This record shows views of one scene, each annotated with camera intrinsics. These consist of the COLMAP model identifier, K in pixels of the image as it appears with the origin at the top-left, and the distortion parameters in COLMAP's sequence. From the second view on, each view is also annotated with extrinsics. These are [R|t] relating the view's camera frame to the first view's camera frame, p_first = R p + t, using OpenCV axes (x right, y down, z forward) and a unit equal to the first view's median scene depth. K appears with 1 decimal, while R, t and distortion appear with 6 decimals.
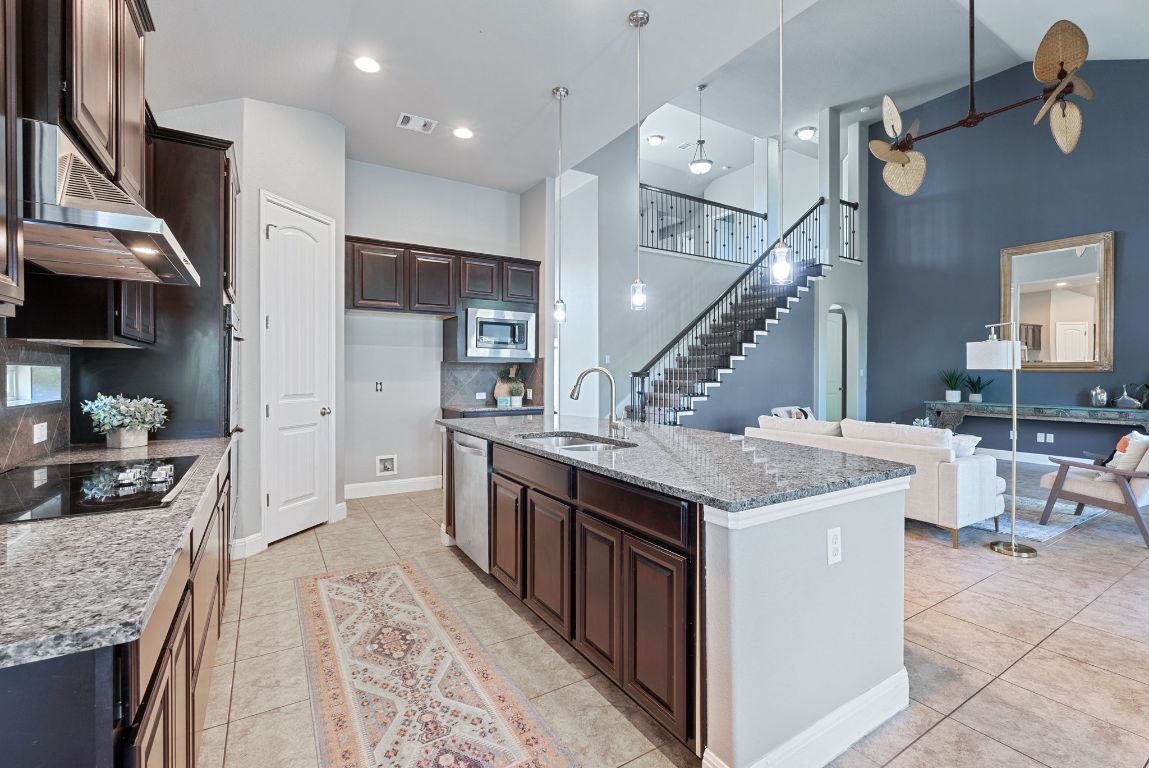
lens RADIAL K [[509.5, 0, 582.8], [0, 509.5, 376.9], [0, 0, 1]] dist [-0.001963, -0.000299]
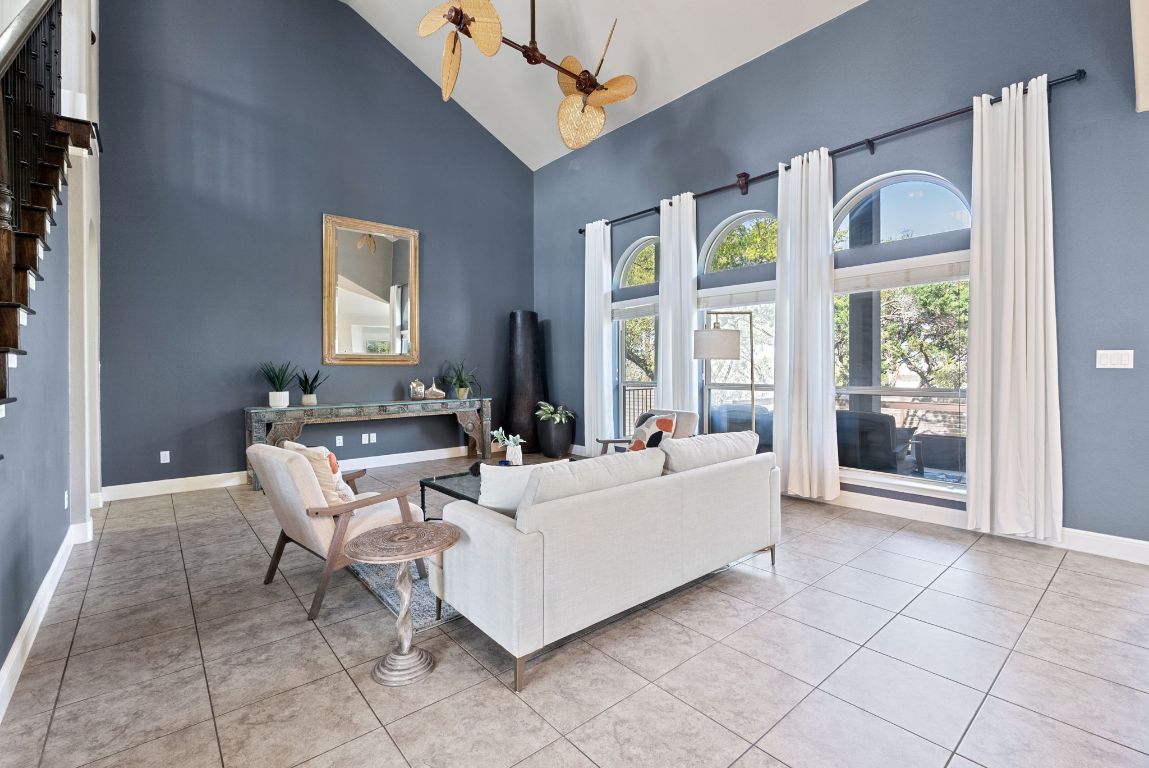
lens RADIAL K [[509.5, 0, 582.8], [0, 509.5, 376.9], [0, 0, 1]] dist [-0.001963, -0.000299]
pose [[-0.147201, -0.020957, 0.988885, -0.051465], [0.012643, 0.999654, 0.023067, -0.007004], [-0.989026, 0.015898, -0.146885, 0.925515]]
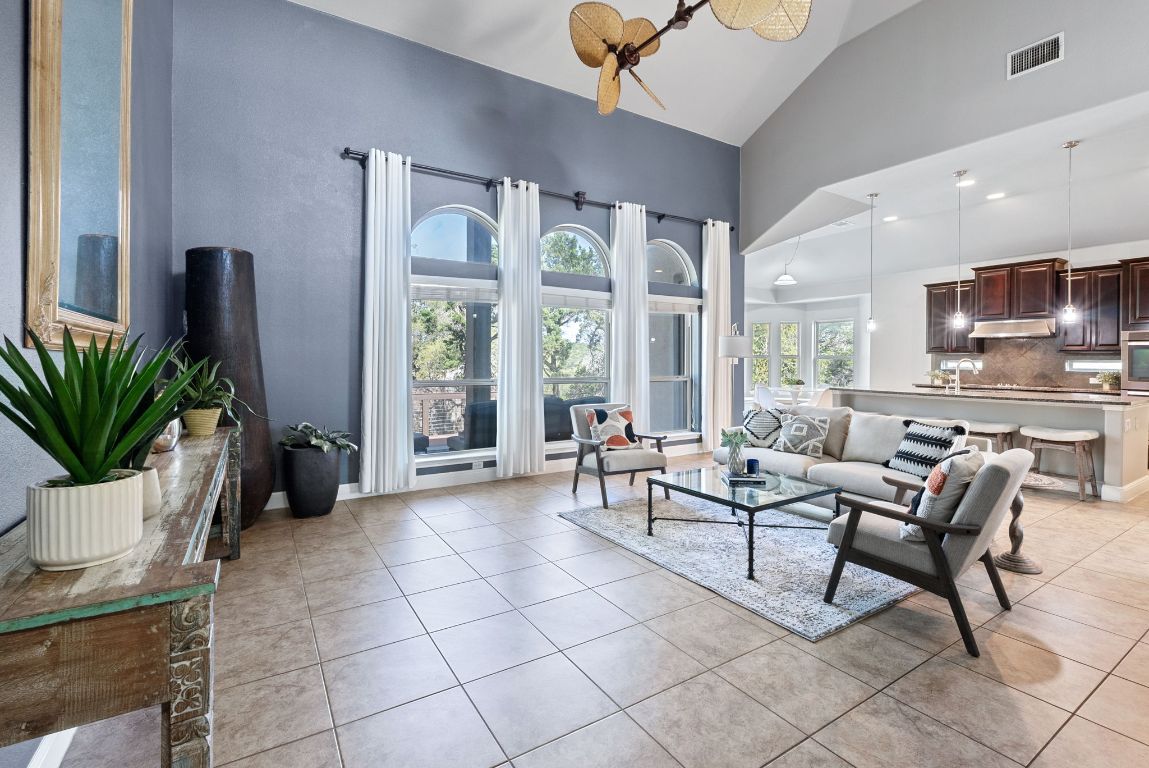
lens RADIAL K [[513.9, 0, 572.0], [0, 513.9, 369.9], [0, 0, 1]] dist [-0.013130, -0.000657]
pose [[-0.999821, -0.004456, 0.018382, 0.795147], [-0.003962, 0.999632, 0.026845, -0.011582], [-0.018494, 0.026767, -0.999471, 1.546006]]
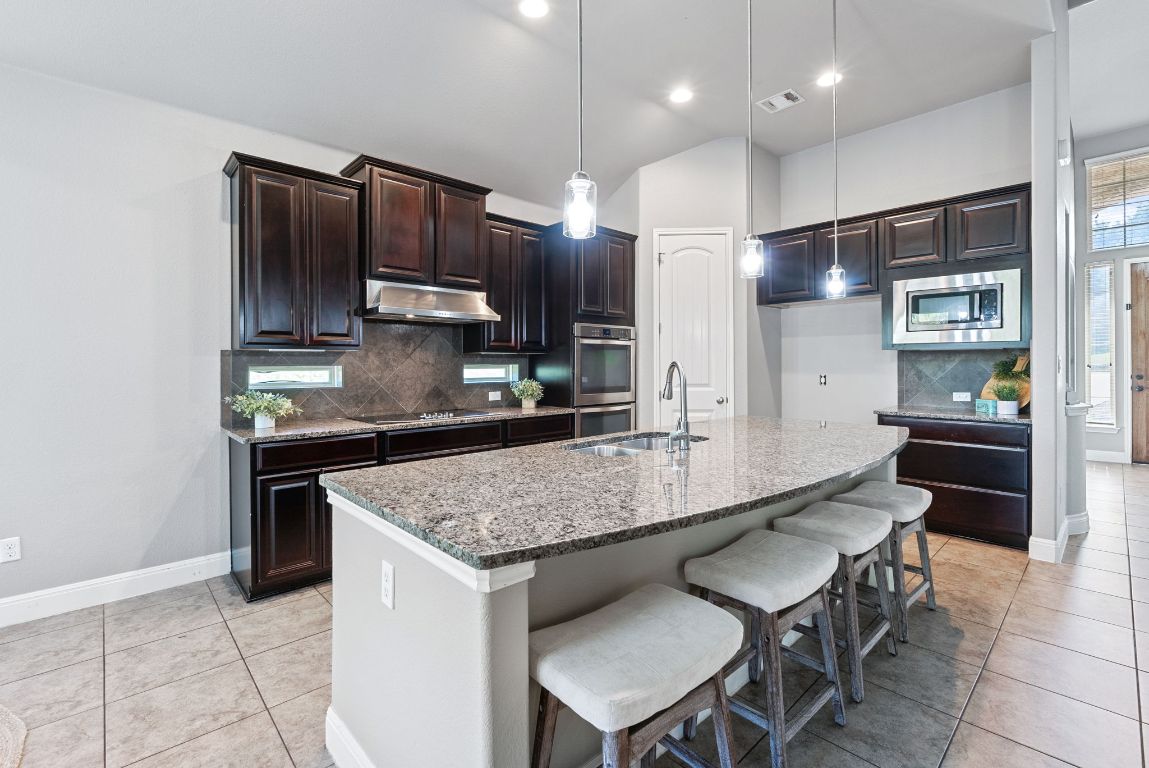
lens RADIAL K [[513.9, 0, 572.0], [0, 513.9, 369.9], [0, 0, 1]] dist [-0.013130, -0.000657]
pose [[0.189124, 0.004224, -0.981944, 0.397909], [-0.000141, 0.999991, 0.004275, -0.003226], [0.981953, -0.000670, 0.189123, 0.329916]]
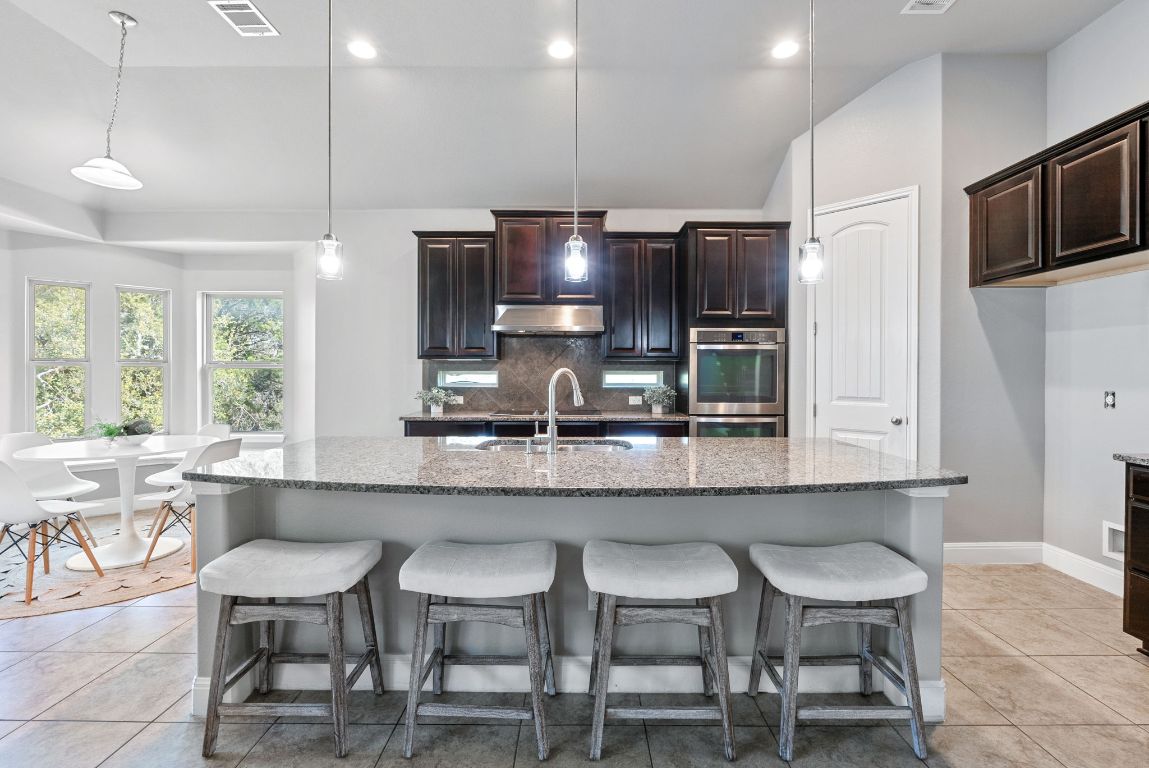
lens RADIAL K [[509.5, 0, 582.8], [0, 509.5, 376.9], [0, 0, 1]] dist [-0.001963, -0.000299]
pose [[-0.536186, 0.001048, -0.844099, 0.351846], [-0.010584, 0.999912, 0.007964, -0.004073], [0.844033, 0.013204, -0.536128, 0.728783]]
